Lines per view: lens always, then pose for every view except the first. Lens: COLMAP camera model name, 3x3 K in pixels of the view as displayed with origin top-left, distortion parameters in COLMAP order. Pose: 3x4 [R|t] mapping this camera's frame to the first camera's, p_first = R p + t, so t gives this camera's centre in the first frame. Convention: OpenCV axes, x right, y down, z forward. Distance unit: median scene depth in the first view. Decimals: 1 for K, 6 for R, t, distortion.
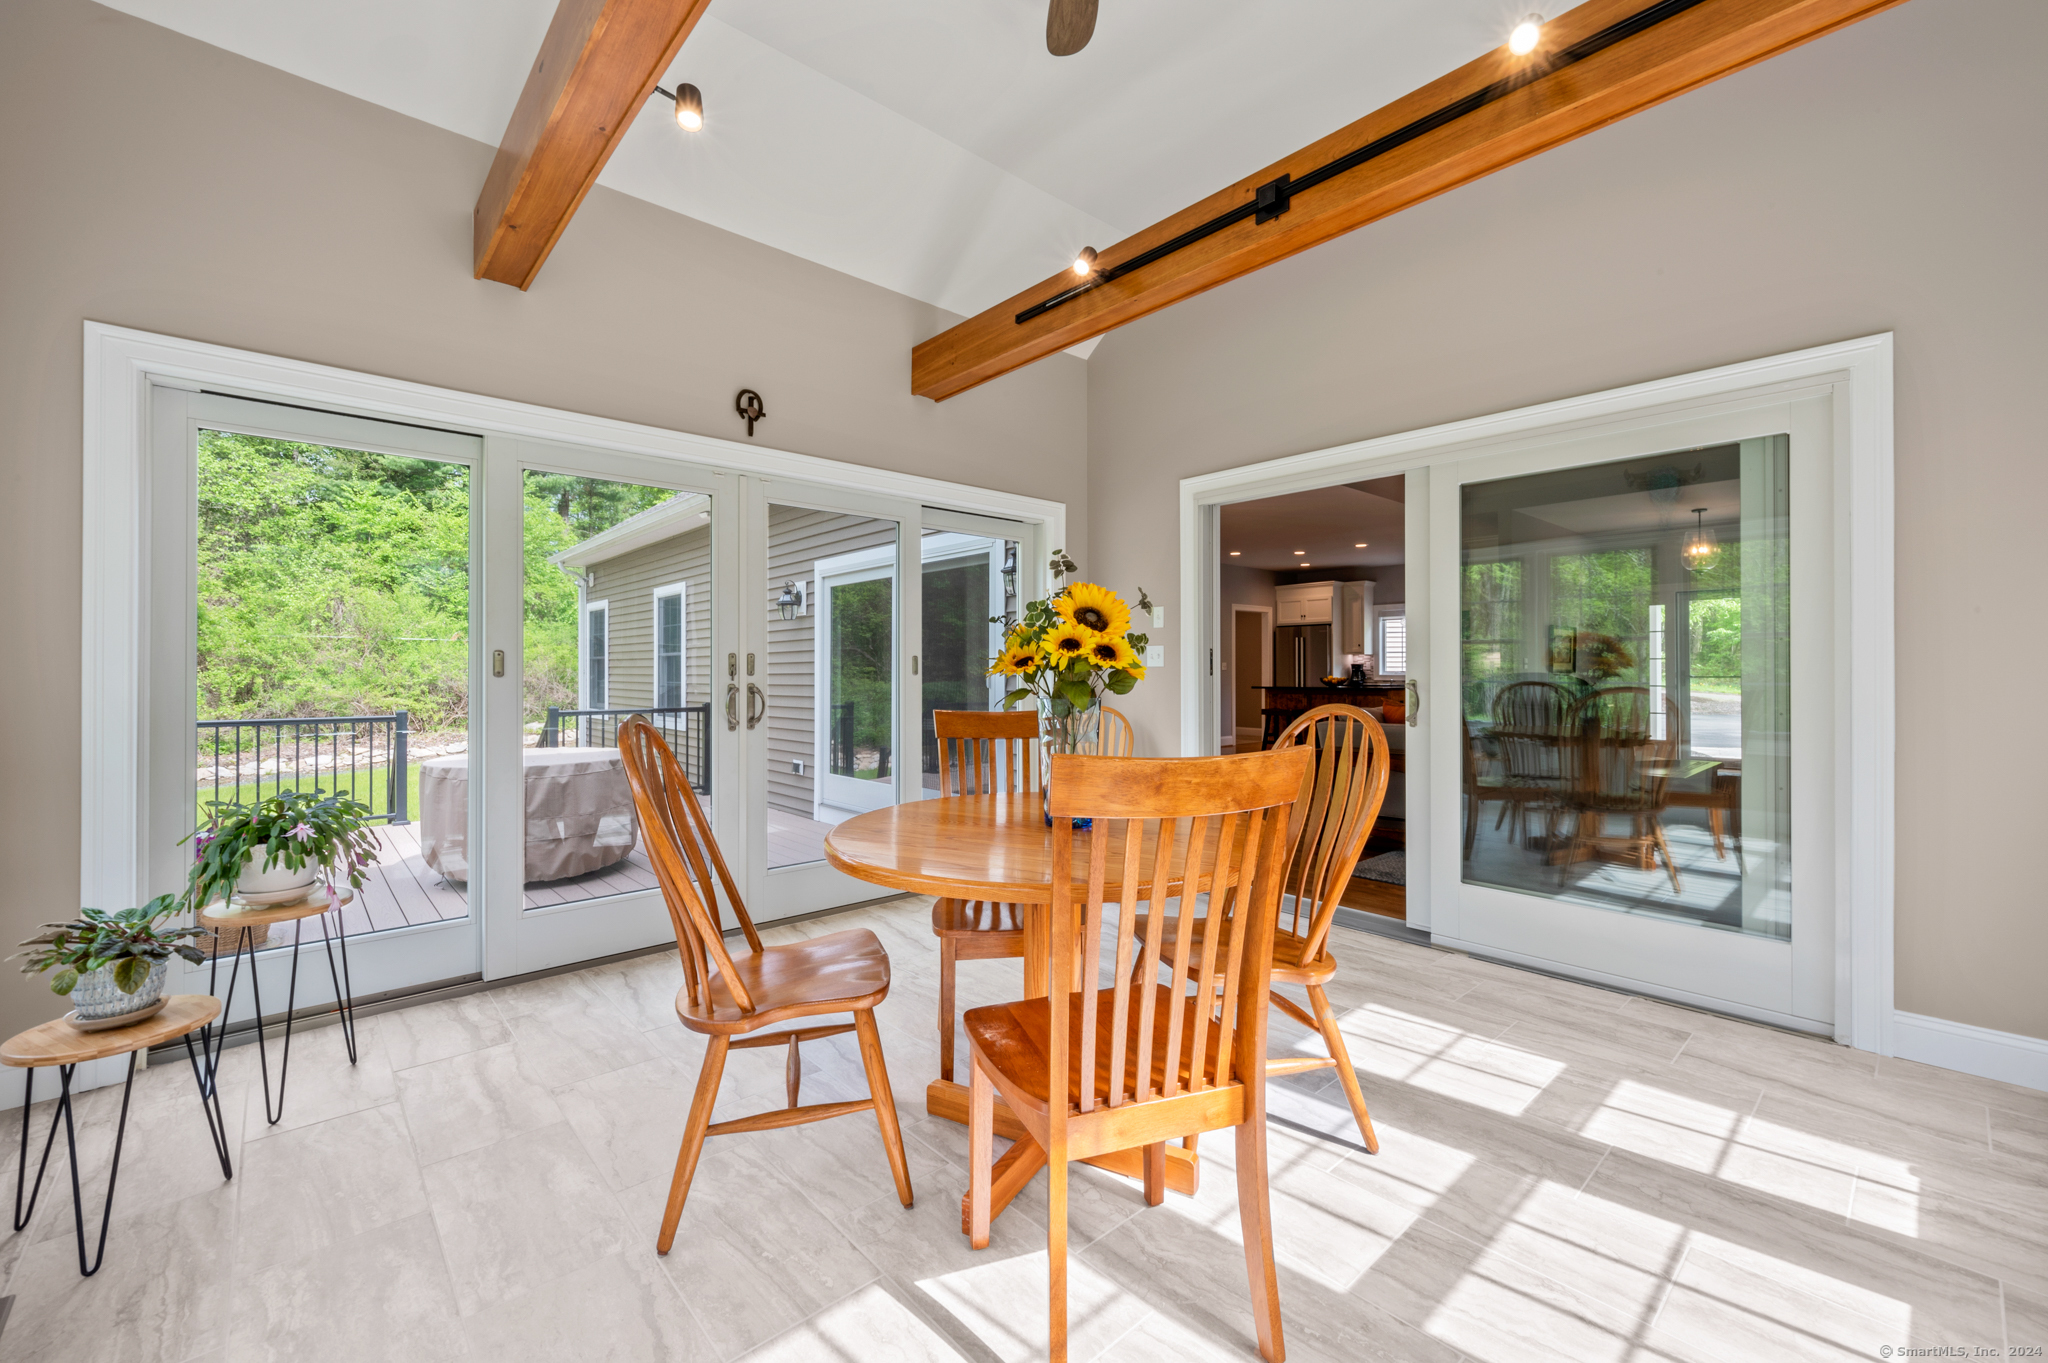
lens RADIAL K [[819.4, 0, 1093.7], [0, 819.4, 674.8], [0, 0, 1]] dist [0.002845, 0.000099]
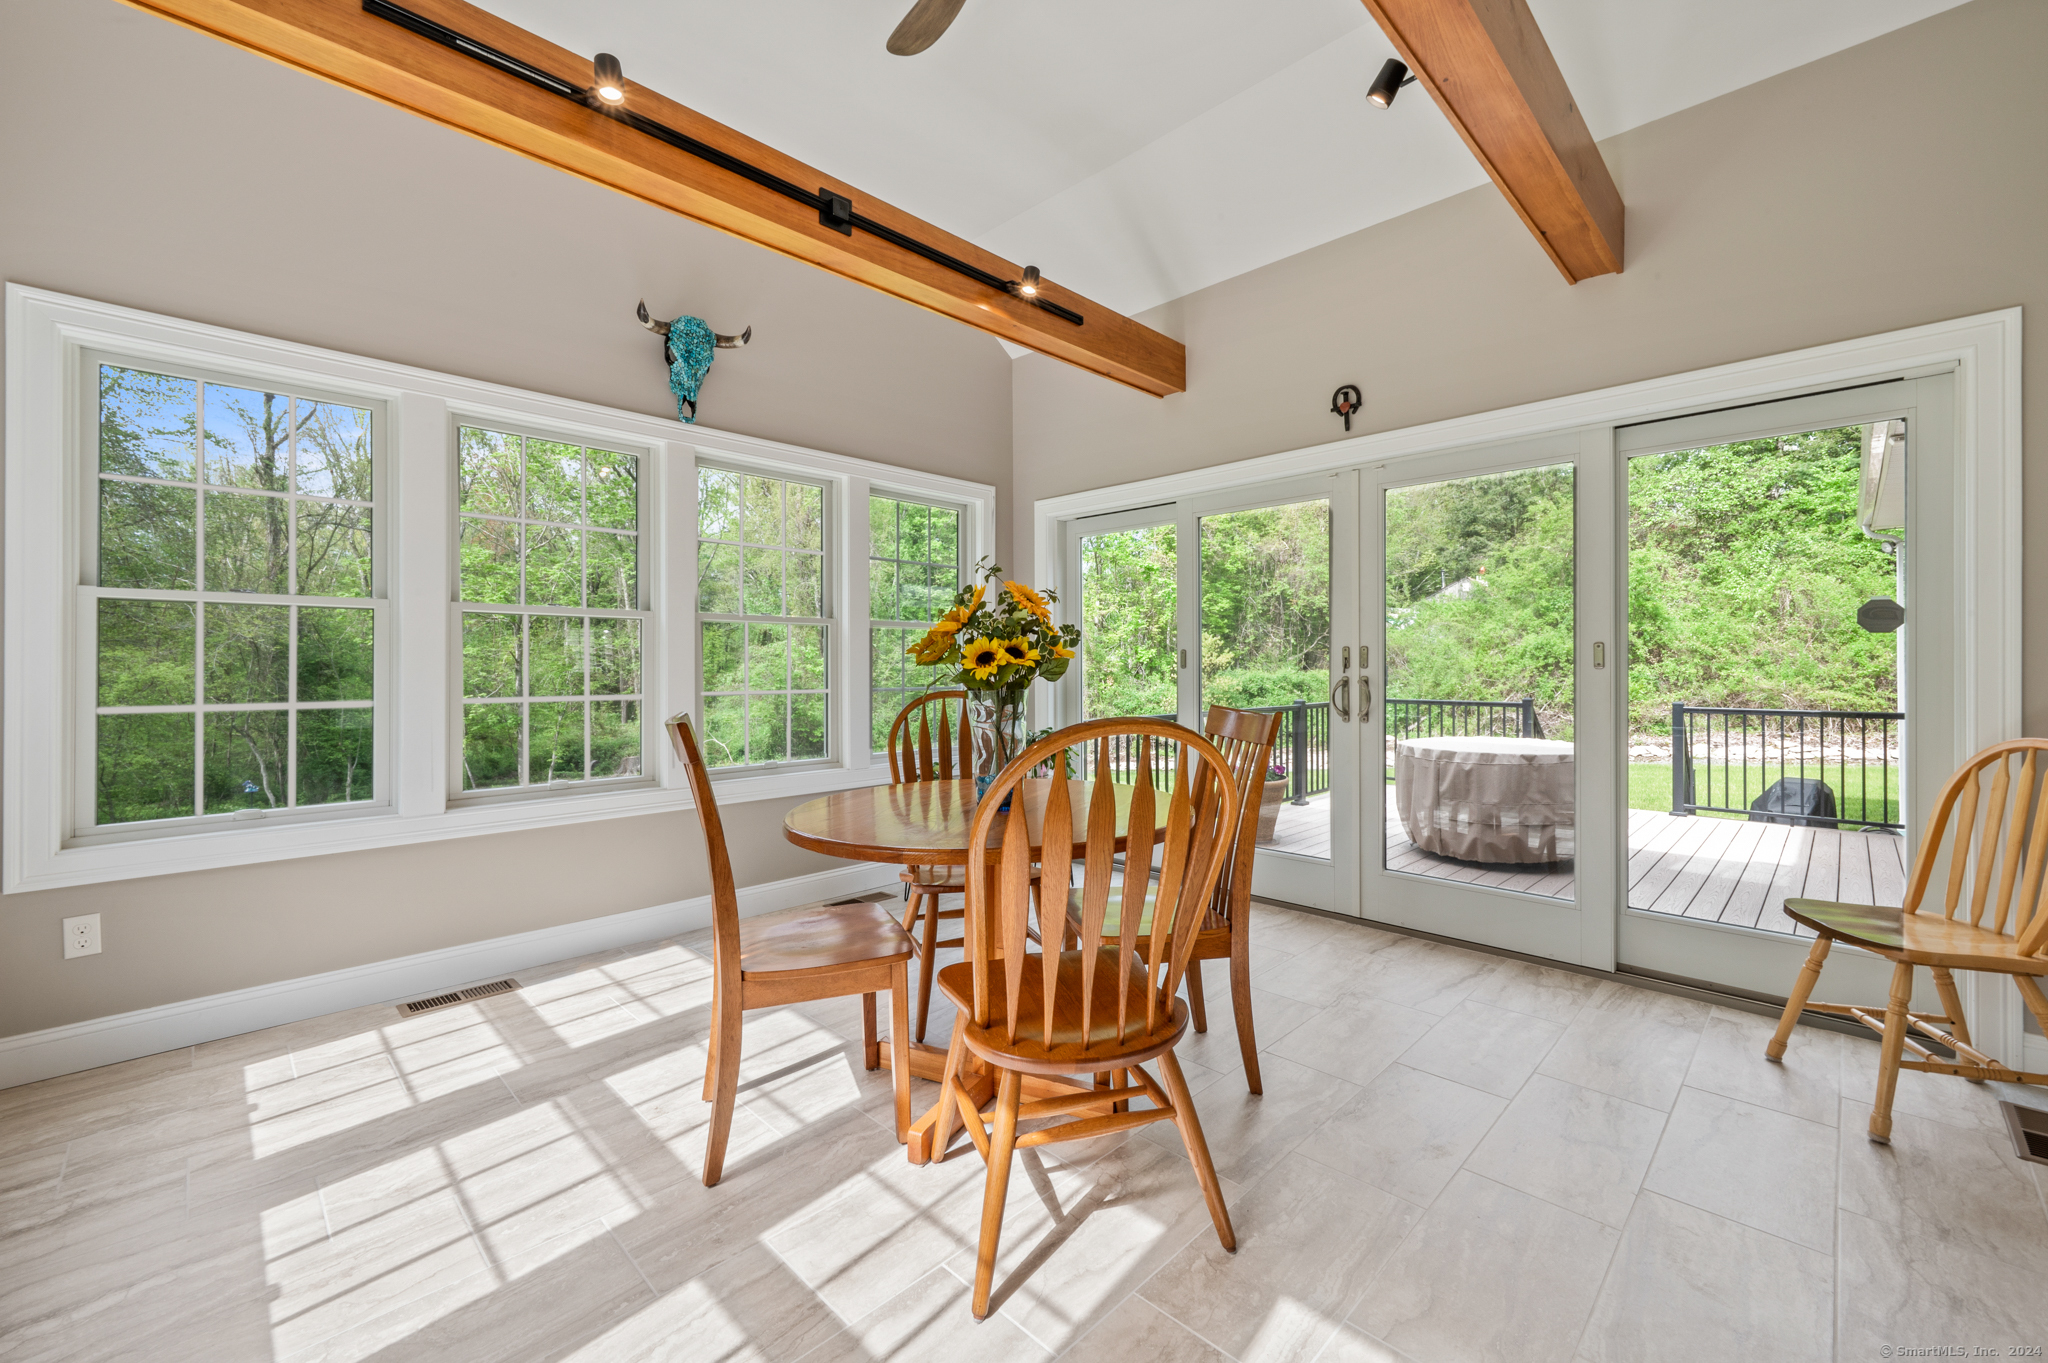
lens RADIAL K [[851.5, 0, 1024.0], [0, 851.5, 681.5], [0, 0, 1]] dist [0.014728, 0.000088]
pose [[0.024138, 0.022492, -0.999456, 0.438154], [-0.004036, 0.999741, 0.022401, -0.003683], [0.999700, 0.003493, 0.024223, 0.404148]]
